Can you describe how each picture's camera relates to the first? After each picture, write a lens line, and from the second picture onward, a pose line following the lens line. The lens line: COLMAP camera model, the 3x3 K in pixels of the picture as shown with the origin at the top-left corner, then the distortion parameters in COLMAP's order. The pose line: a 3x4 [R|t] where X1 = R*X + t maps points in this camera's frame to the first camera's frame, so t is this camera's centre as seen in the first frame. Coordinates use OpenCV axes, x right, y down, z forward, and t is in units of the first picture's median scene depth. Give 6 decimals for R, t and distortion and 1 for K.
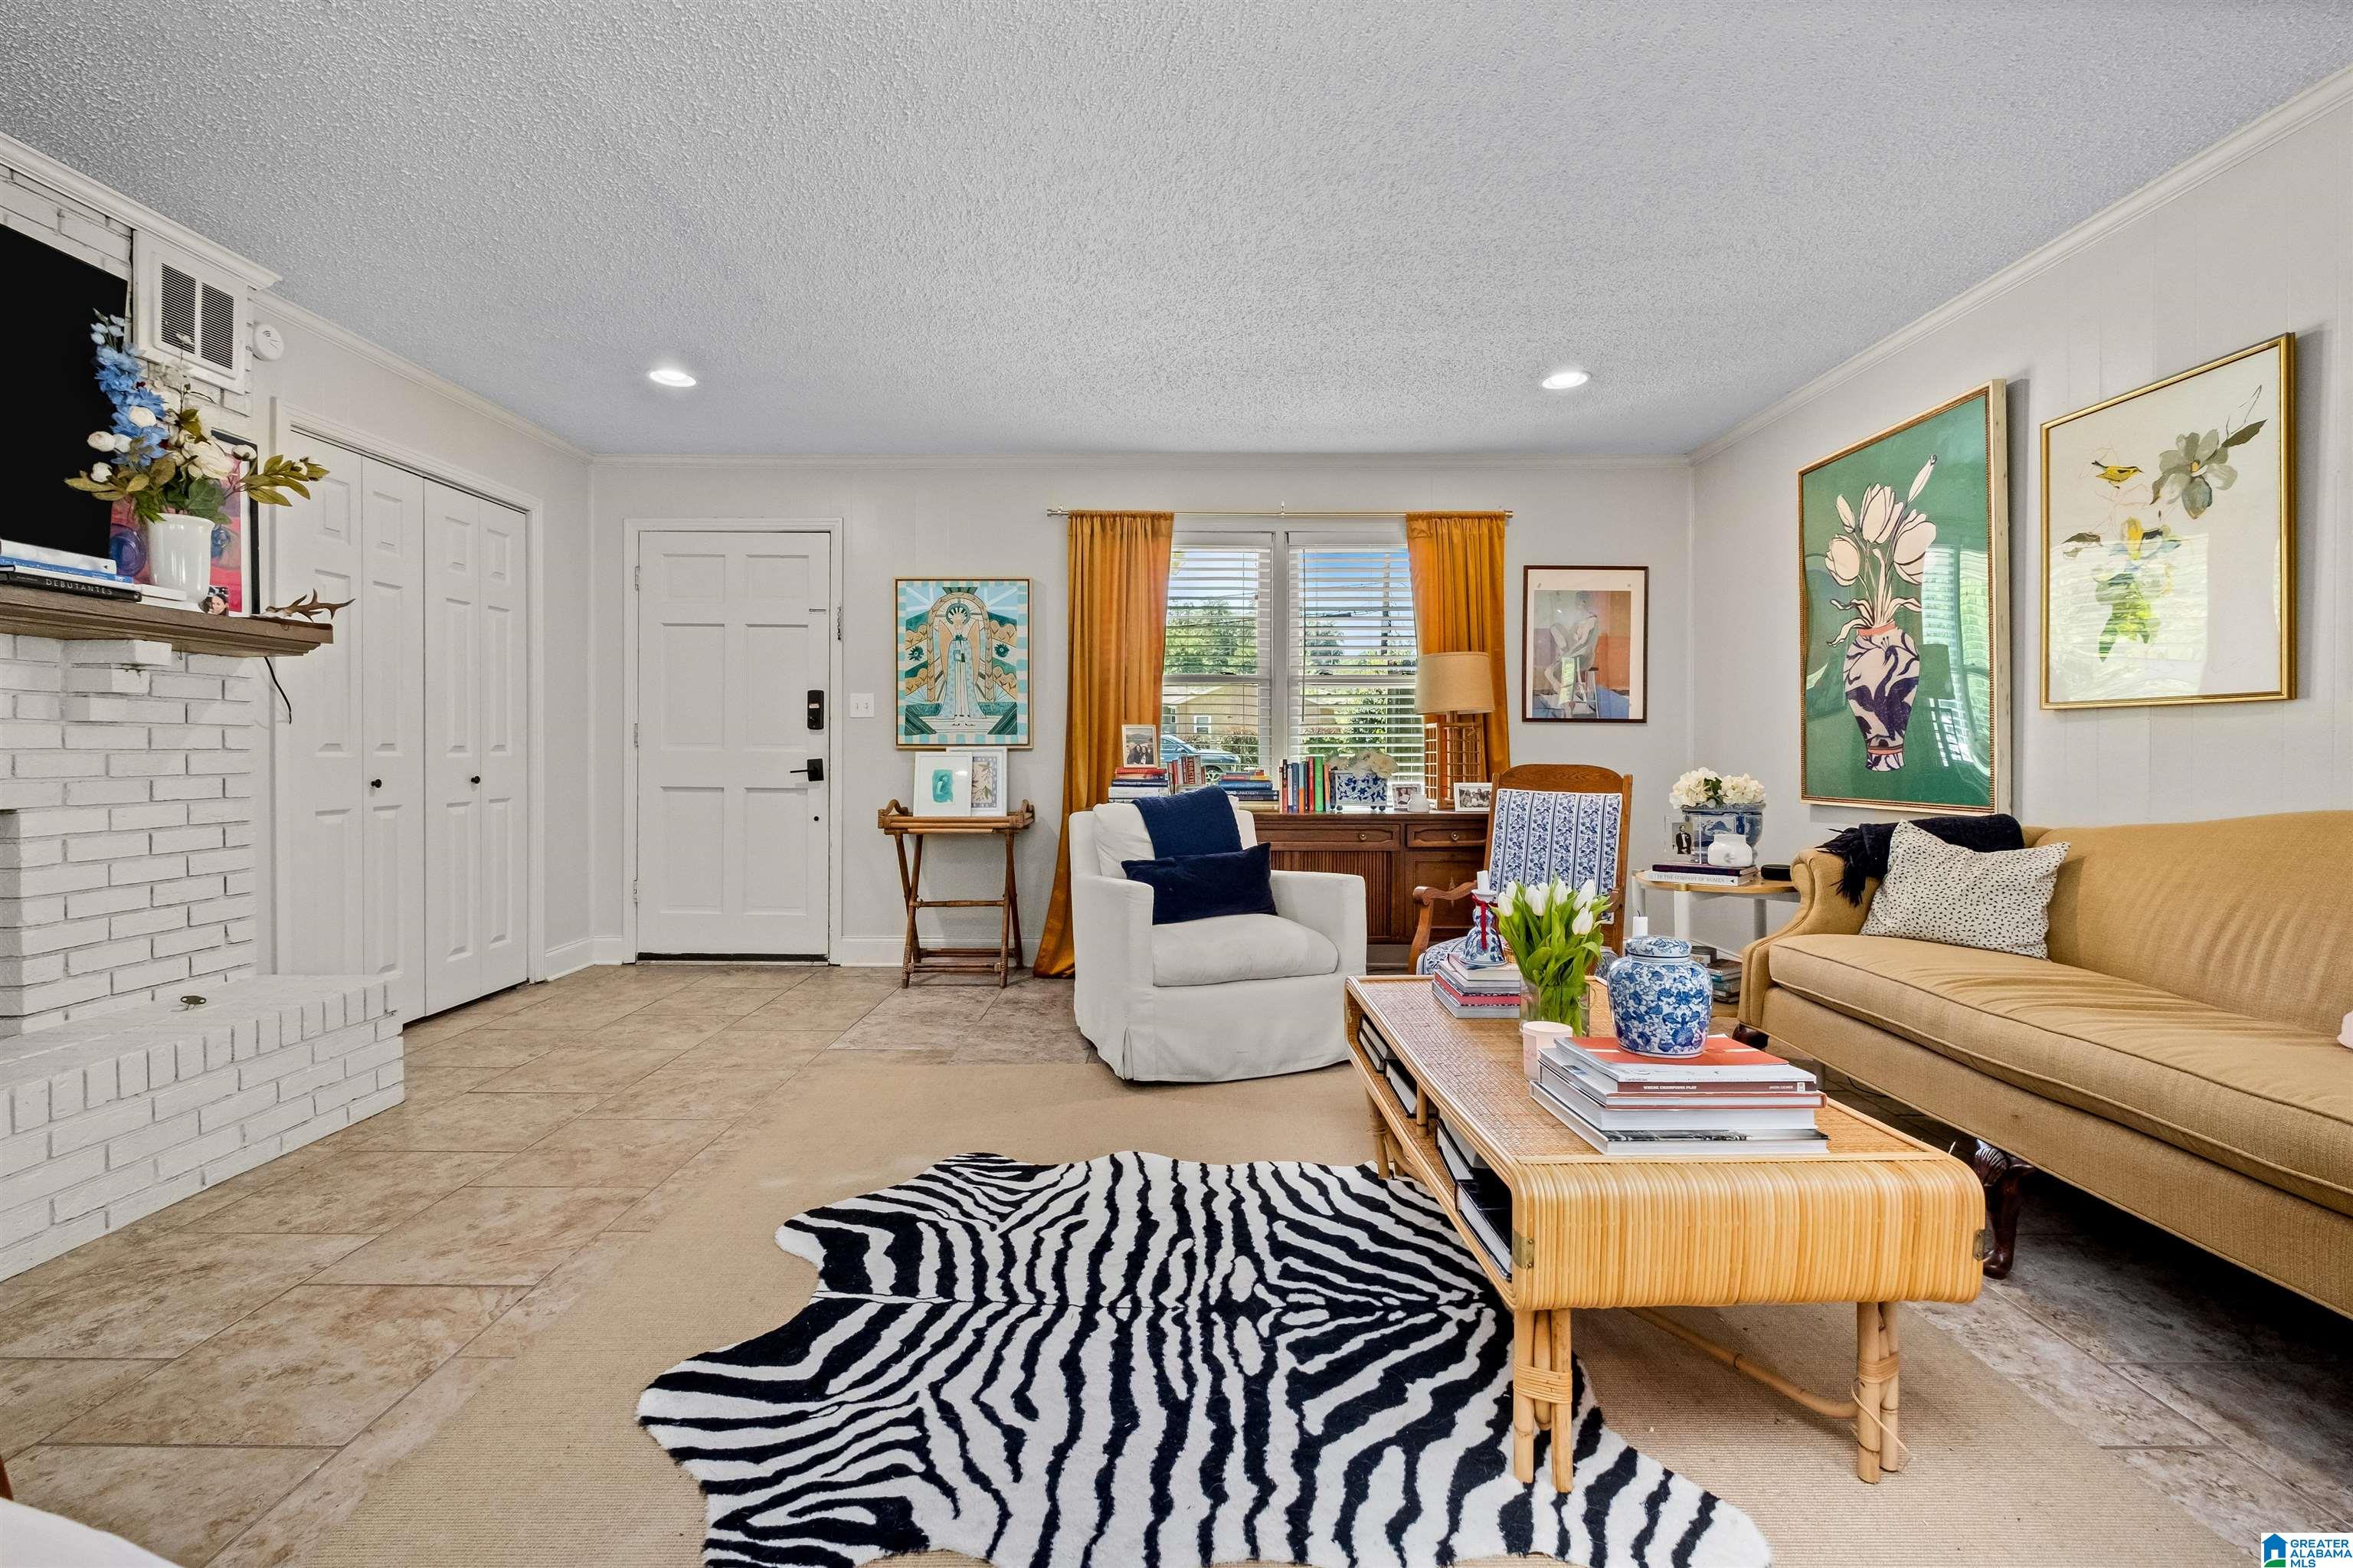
lens RADIAL K [[1038.7, 0, 1175.7], [0, 1038.7, 757.9], [0, 0, 1]] dist [-0.002767, -0.000087]
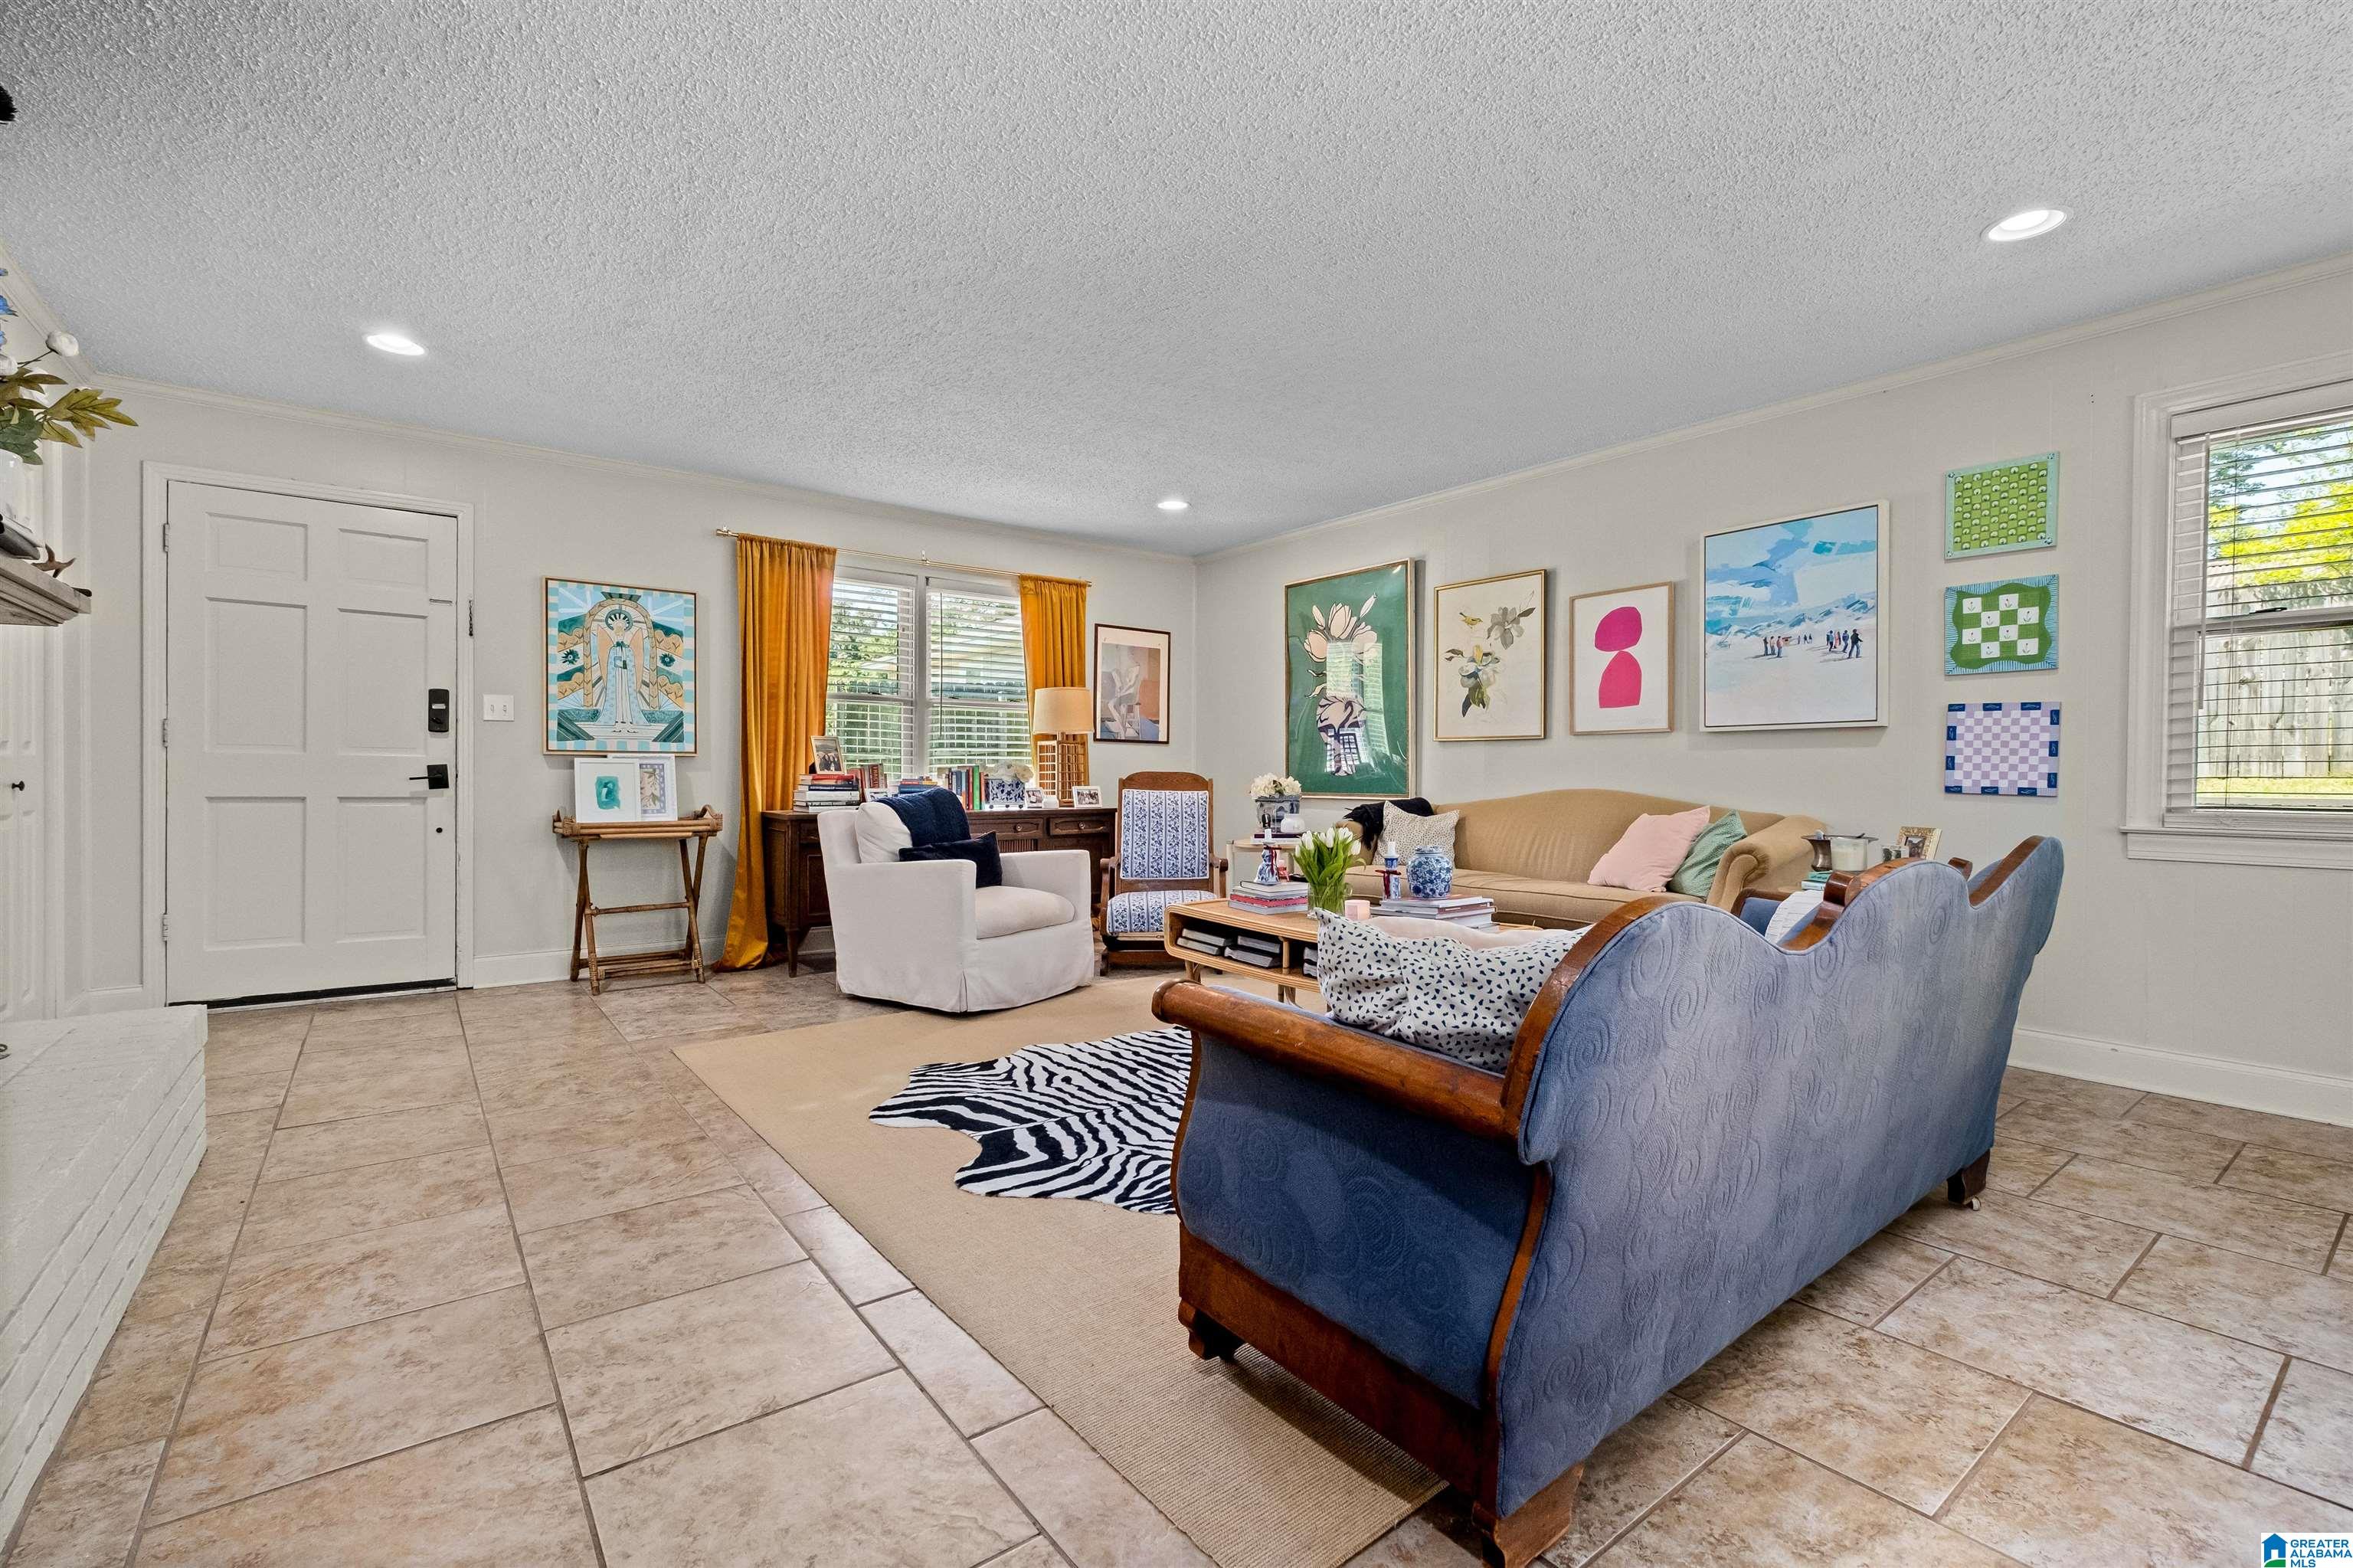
lens RADIAL K [[1028.2, 0, 1176.5], [0, 1028.2, 784.0], [0, 0, 1]] dist [-0.001307, -0.000096]
pose [[0.794684, -0.002699, 0.607017, -0.575941], [-0.001457, 0.999979, 0.006353, 0.017220], [-0.607022, -0.005933, 0.794663, -0.164694]]
